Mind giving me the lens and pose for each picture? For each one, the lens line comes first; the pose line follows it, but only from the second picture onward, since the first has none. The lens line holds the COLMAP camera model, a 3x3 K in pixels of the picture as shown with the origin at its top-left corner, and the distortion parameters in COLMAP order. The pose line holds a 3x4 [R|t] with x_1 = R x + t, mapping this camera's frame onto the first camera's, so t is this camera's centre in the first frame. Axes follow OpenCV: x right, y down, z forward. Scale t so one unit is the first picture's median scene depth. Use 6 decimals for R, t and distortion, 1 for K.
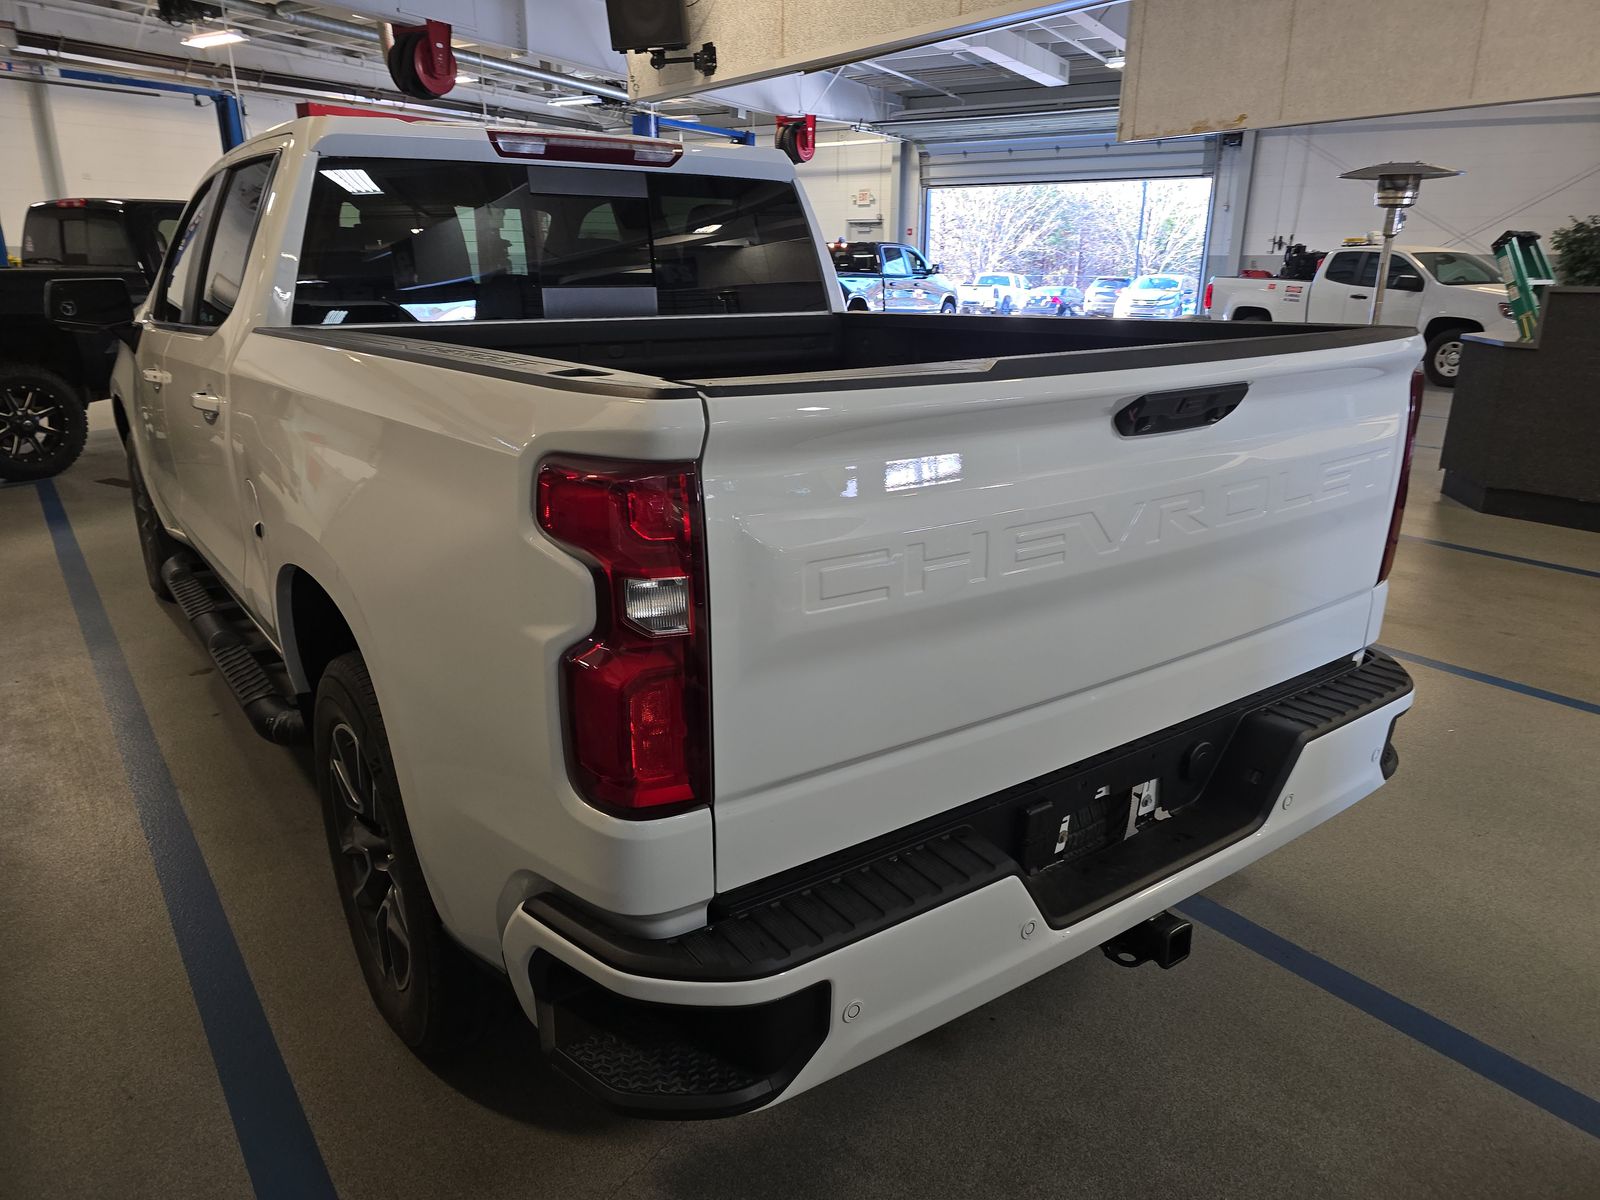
lens RADIAL K [[1079.1, 0, 814.1], [0, 1079.1, 607.0], [0, 0, 1]] dist [0.043870, -0.030640]
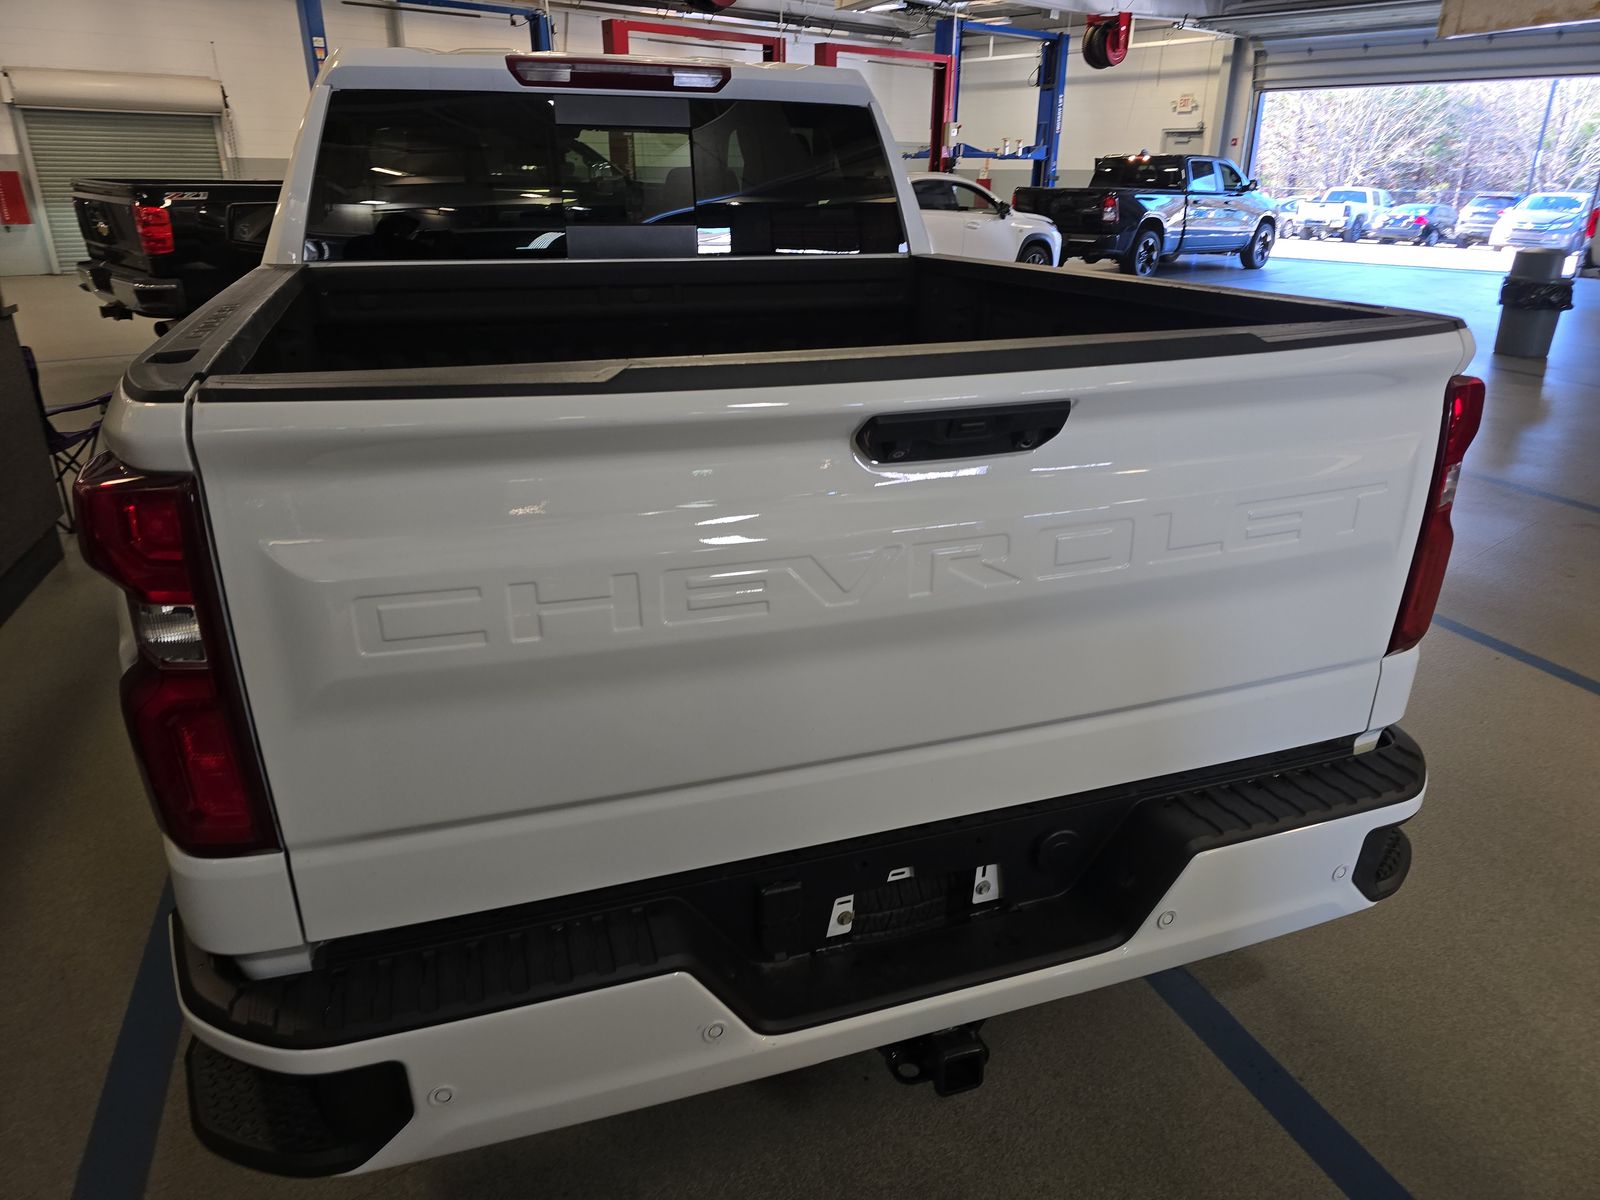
lens RADIAL K [[1079.1, 0, 808.1], [0, 1079.1, 604.4], [0, 0, 1]] dist [0.043870, -0.030640]
pose [[0.958717, 0.111134, -0.261748, 0.080447], [-0.092587, 0.992306, 0.082193, -0.020091], [0.268869, -0.054566, 0.961630, 0.038679]]
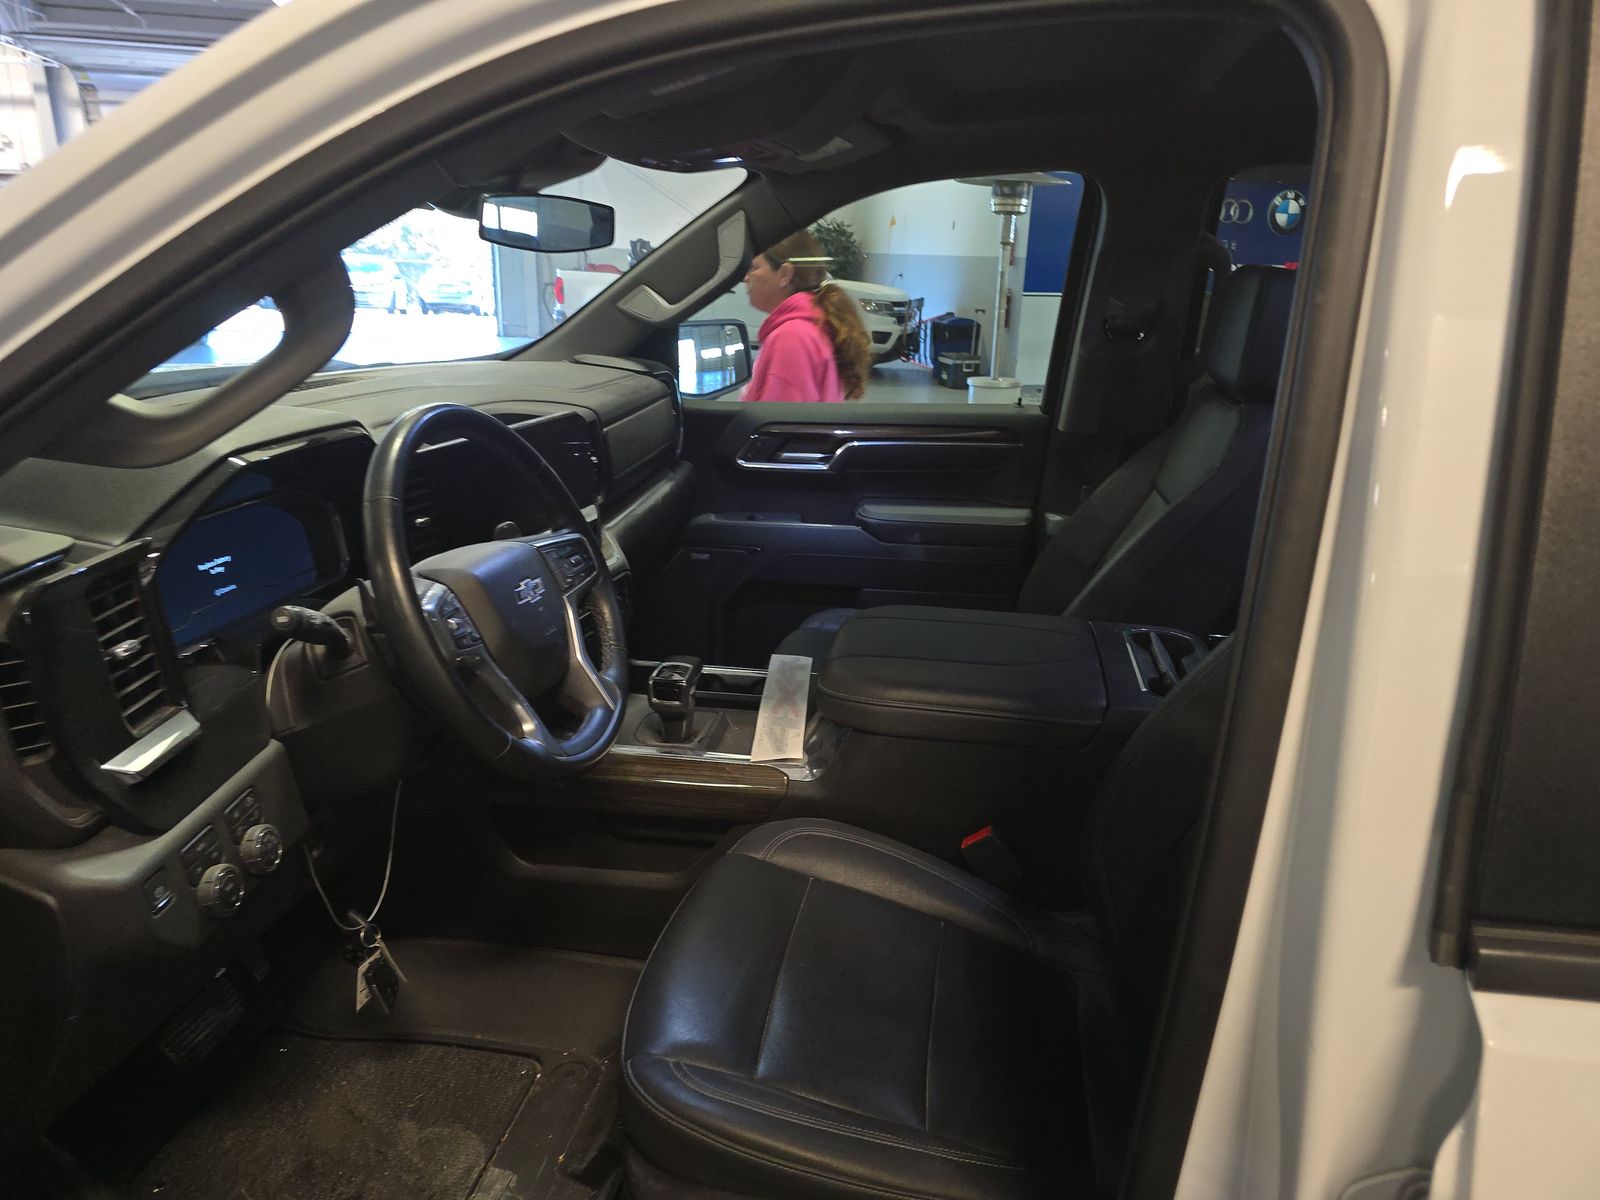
lens RADIAL K [[1079.1, 0, 808.8], [0, 1079.1, 601.6], [0, 0, 1]] dist [0.043870, -0.030640]
pose [[0.707912, -0.201787, 0.676862, -0.324322], [0.190864, 0.977320, 0.091740, -0.147403], [-0.680023, 0.064245, 0.730371, 0.425274]]
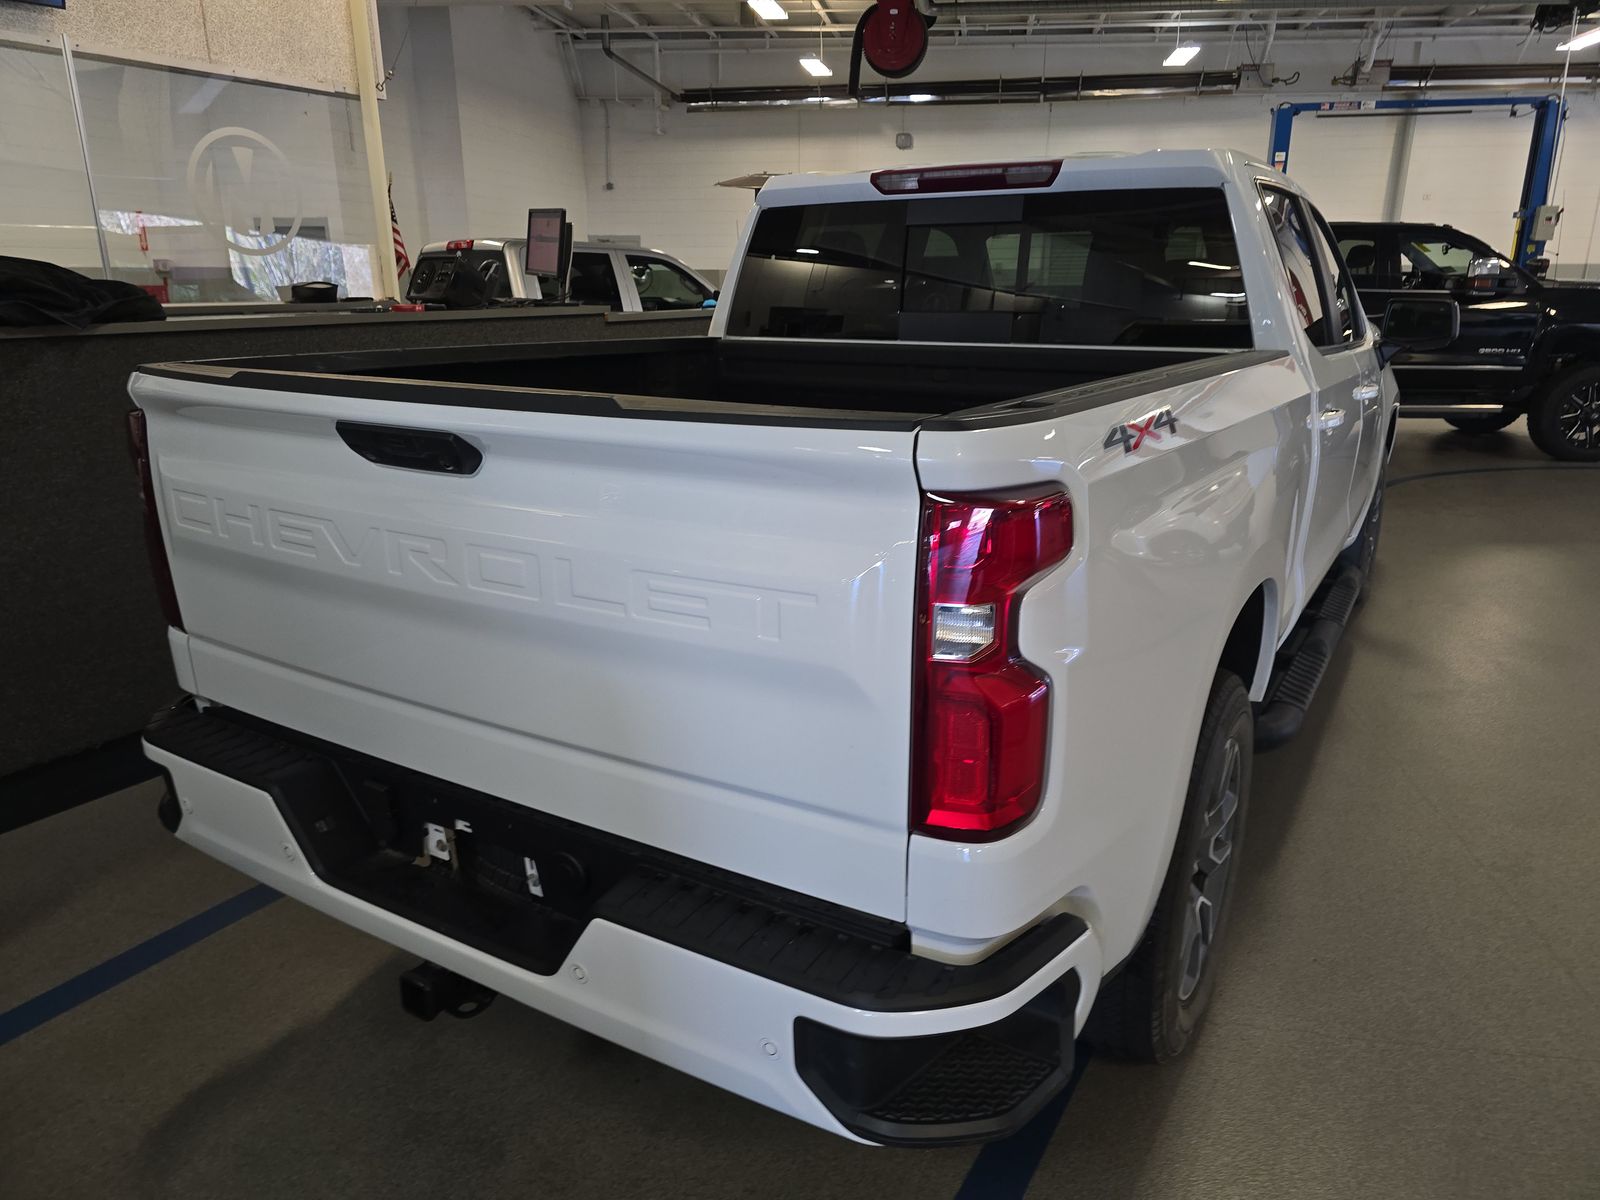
lens RADIAL K [[1079.1, 0, 791.5], [0, 1079.1, 594.2], [0, 0, 1]] dist [0.043870, -0.030640]
pose [[0.378269, 0.258731, -0.888803, 0.245796], [-0.278246, 0.947525, 0.157406, -0.054937], [0.882888, 0.187764, 0.430410, 0.162467]]
